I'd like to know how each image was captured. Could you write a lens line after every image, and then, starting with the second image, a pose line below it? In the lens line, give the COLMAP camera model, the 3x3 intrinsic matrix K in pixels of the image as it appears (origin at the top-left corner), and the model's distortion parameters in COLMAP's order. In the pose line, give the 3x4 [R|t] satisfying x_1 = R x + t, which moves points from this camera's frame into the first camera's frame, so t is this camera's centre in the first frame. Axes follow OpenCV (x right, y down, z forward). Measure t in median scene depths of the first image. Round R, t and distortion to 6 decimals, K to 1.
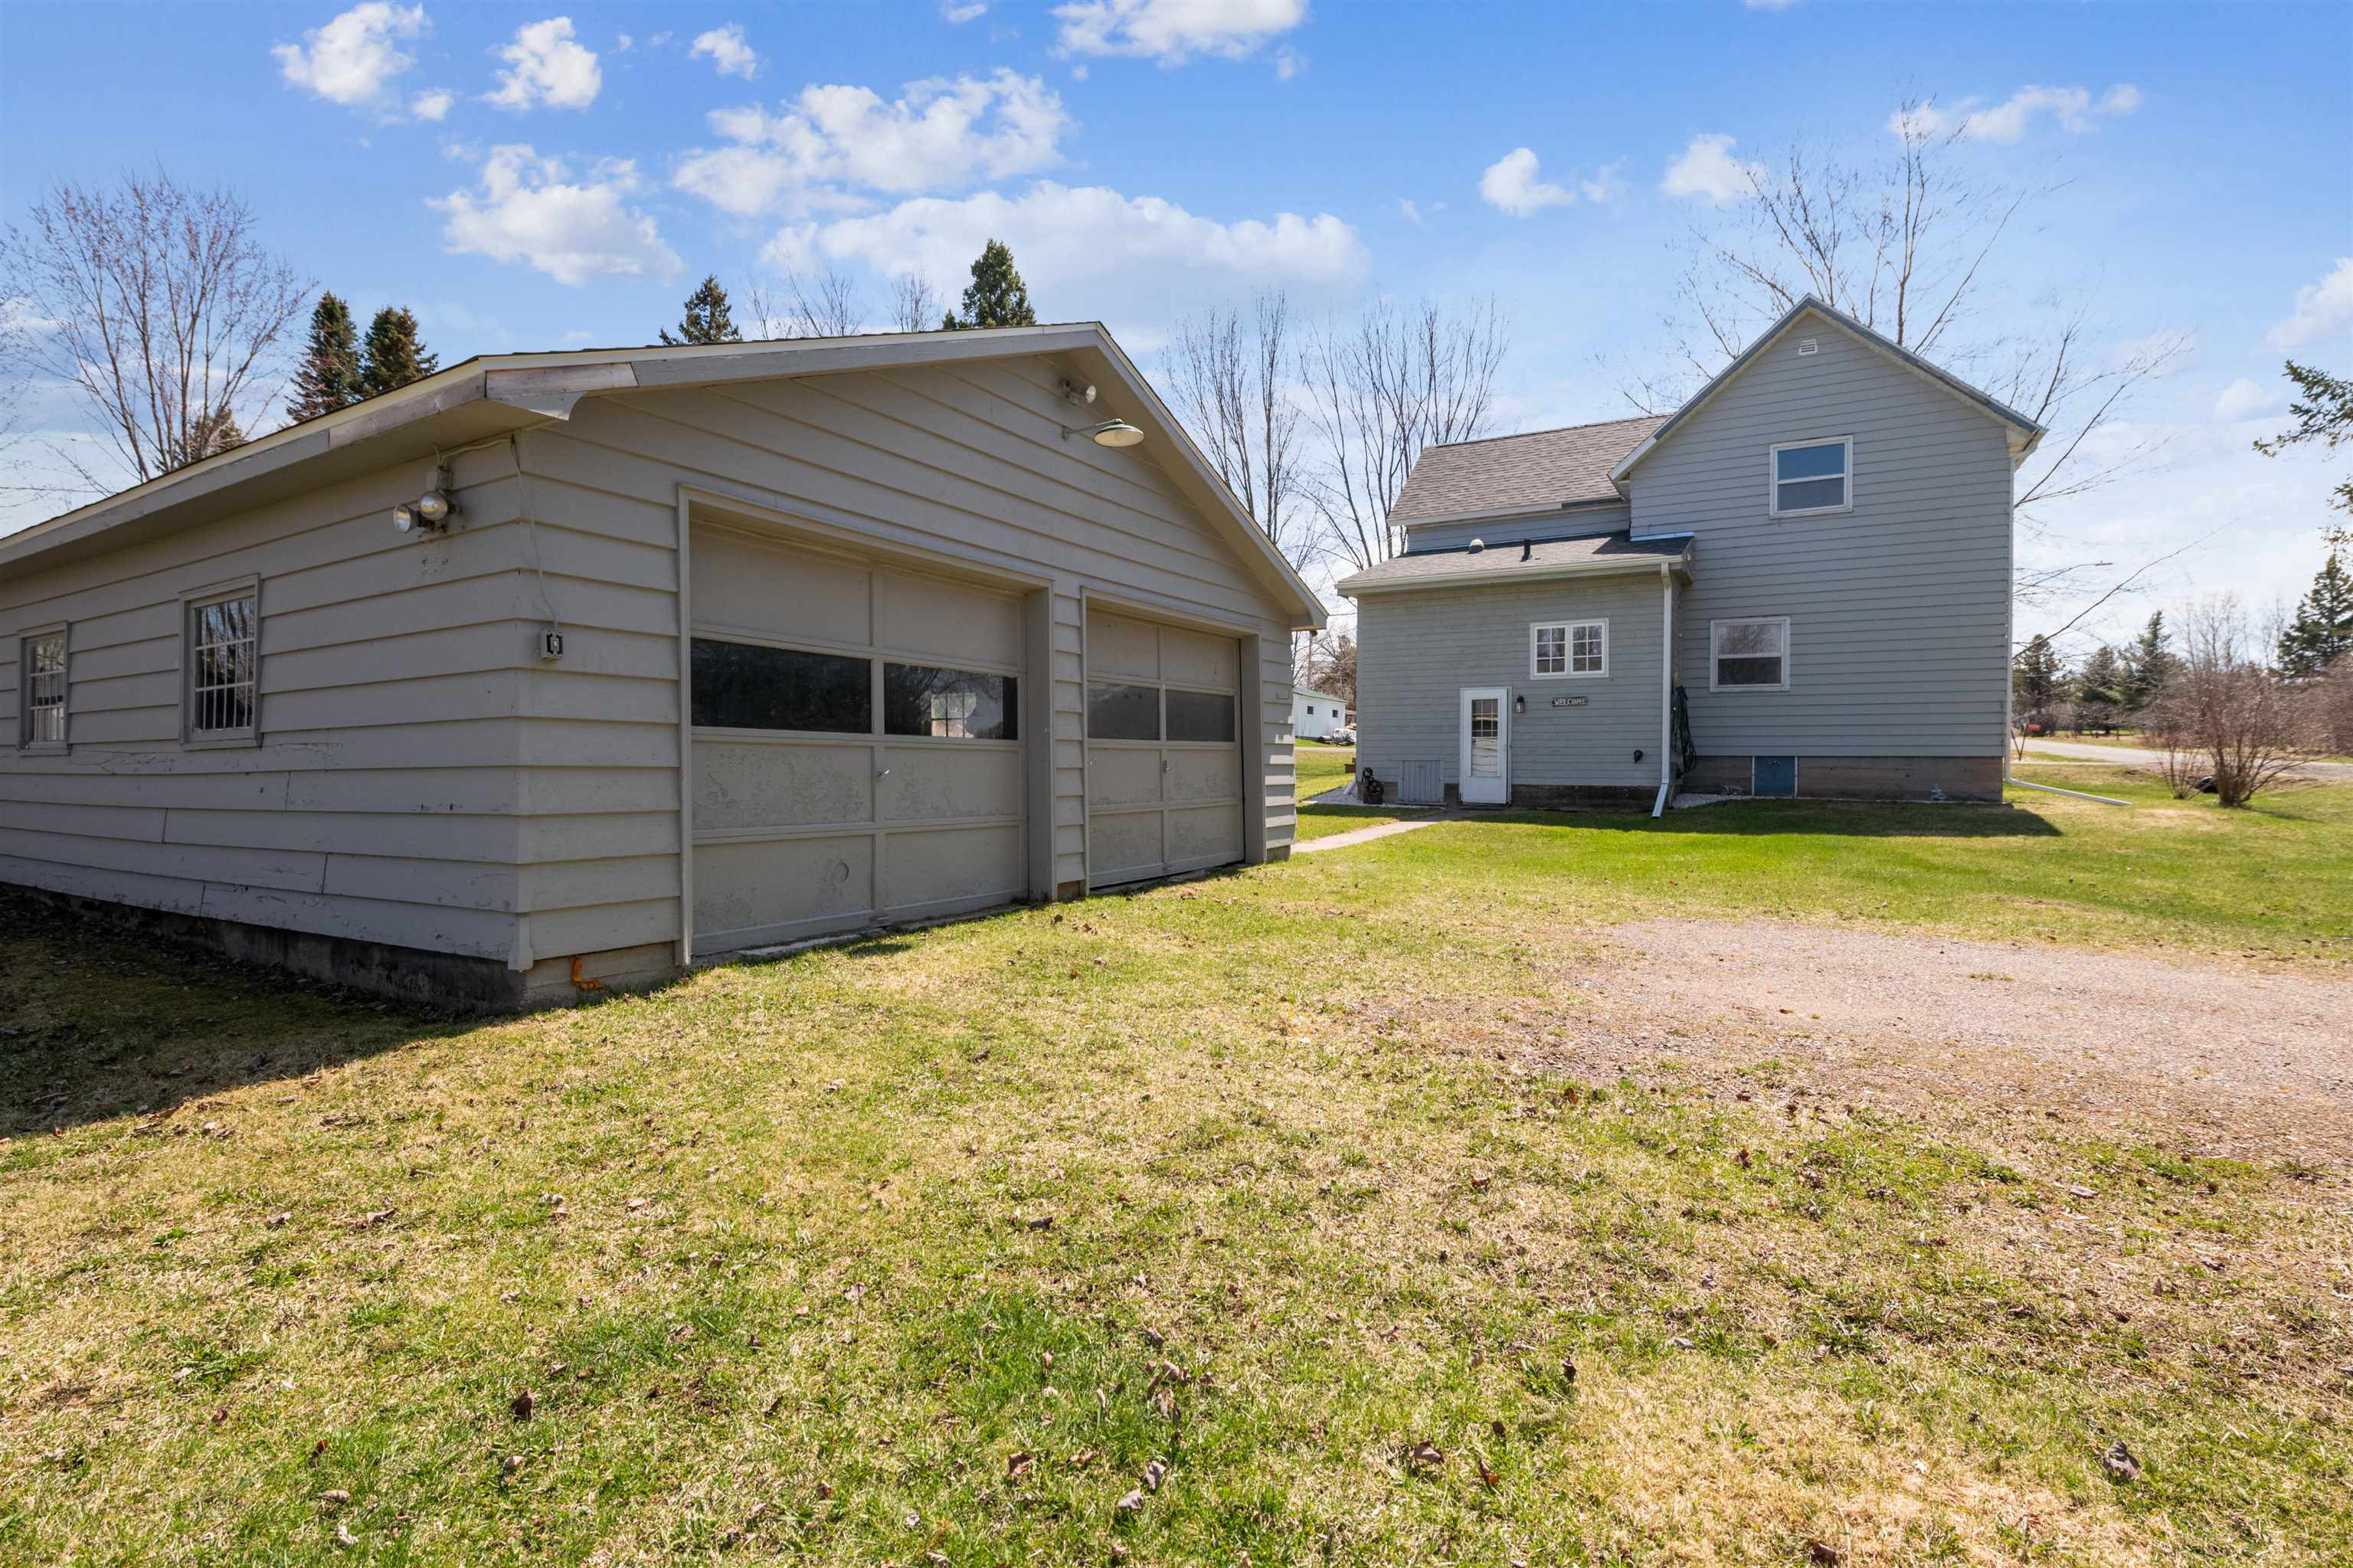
lens RADIAL K [[1105.3, 0, 1164.7], [0, 1105.3, 761.7], [0, 0, 1]] dist [0.006302, 0.000321]
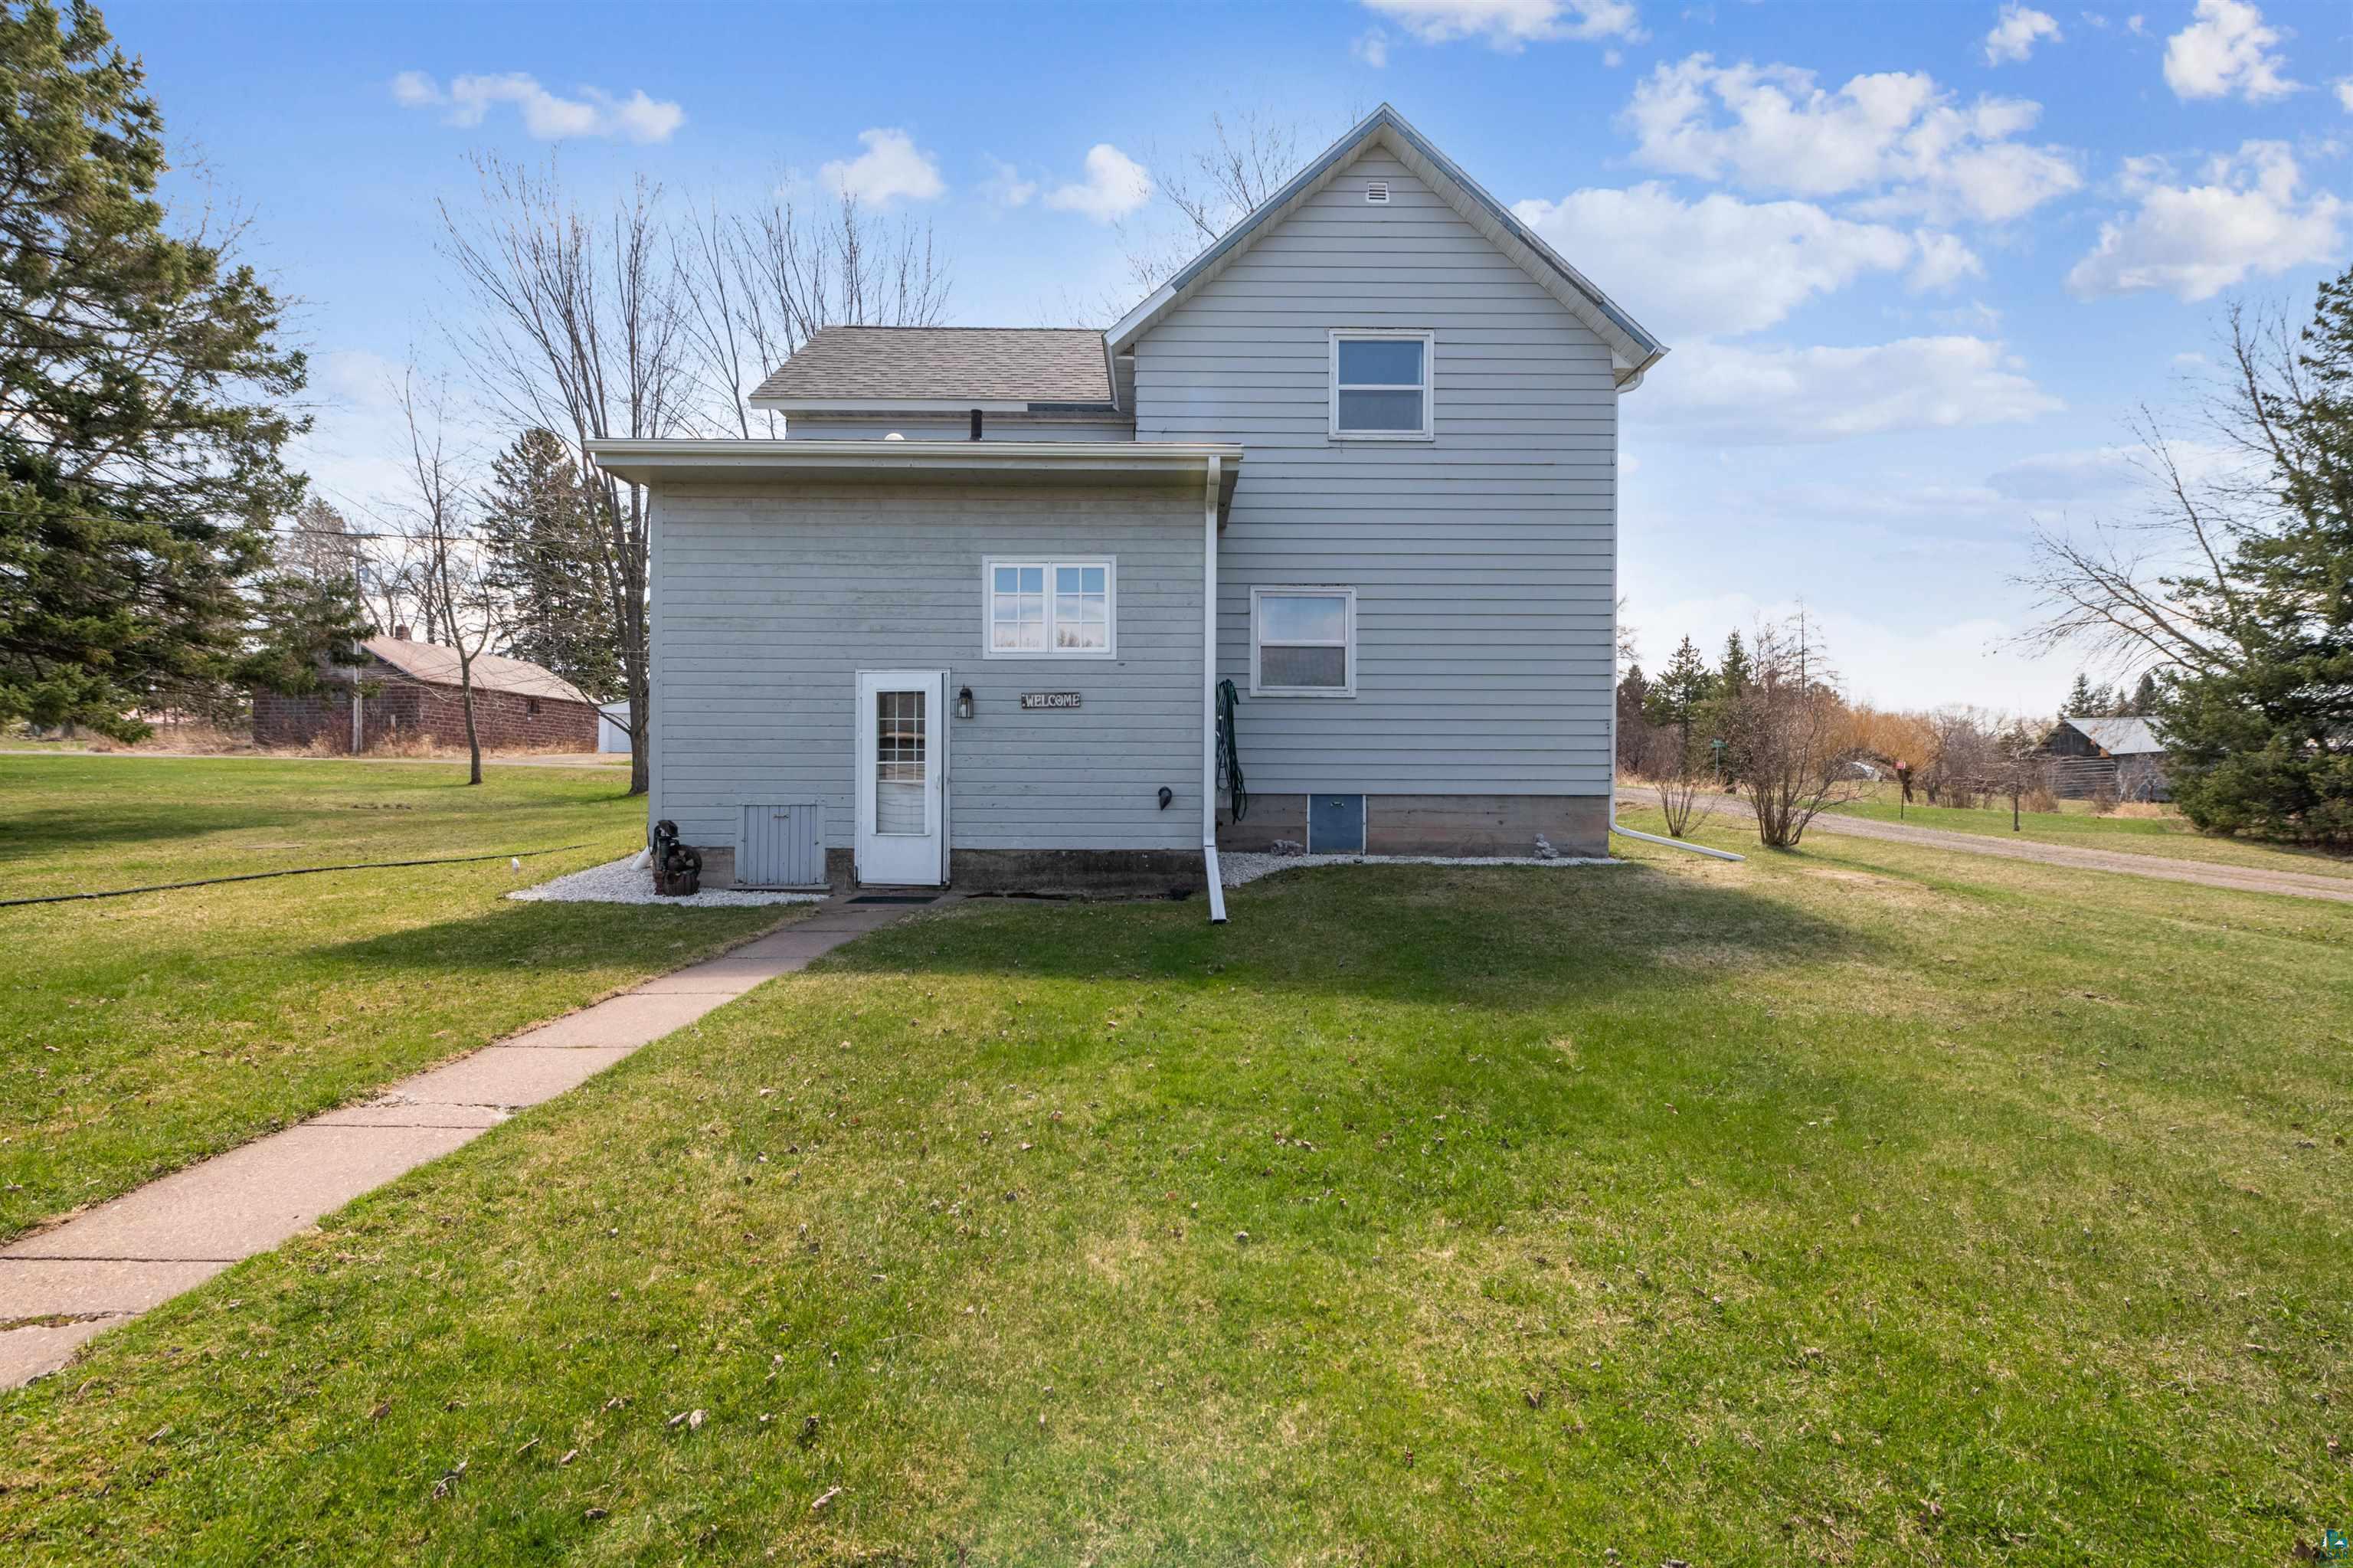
lens RADIAL K [[930.8, 0, 1175.3], [0, 930.8, 778.6], [0, 0, 1]] dist [0.001594, 0.000048]
pose [[0.862154, 0.002401, 0.506641, 0.179892], [0.001612, 0.999971, -0.007481, -0.010476], [-0.506644, 0.007267, 0.862124, 0.557254]]
